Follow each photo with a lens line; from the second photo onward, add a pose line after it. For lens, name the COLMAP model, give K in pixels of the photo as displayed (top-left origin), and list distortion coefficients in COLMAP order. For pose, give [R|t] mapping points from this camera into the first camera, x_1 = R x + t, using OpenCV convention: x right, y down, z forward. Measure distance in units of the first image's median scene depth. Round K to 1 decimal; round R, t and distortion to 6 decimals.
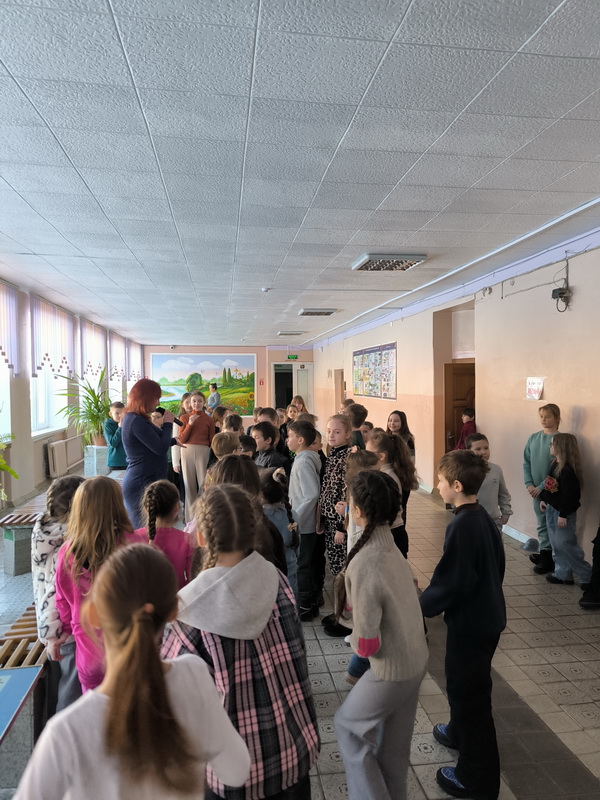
lens RADIAL K [[560.5, 0, 299.4], [0, 560.5, 401.6], [0, 0, 1]] dist [0.032260, -0.019250]
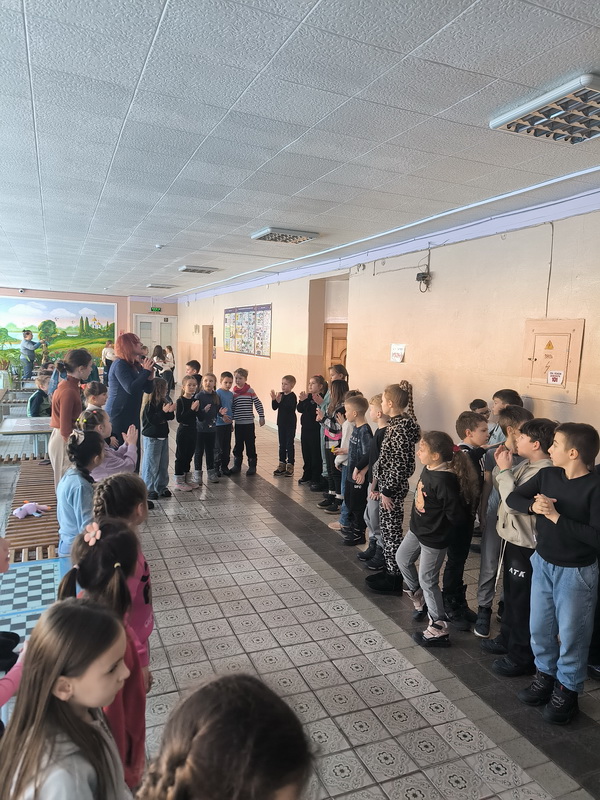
lens RADIAL K [[560.5, 0, 299.4], [0, 560.5, 401.6], [0, 0, 1]] dist [0.032260, -0.019250]
pose [[0.963065, 0.016258, 0.268777, -0.089723], [-0.037439, 0.996565, 0.073865, -0.000512], [-0.266653, -0.081199, 0.960366, -0.094394]]
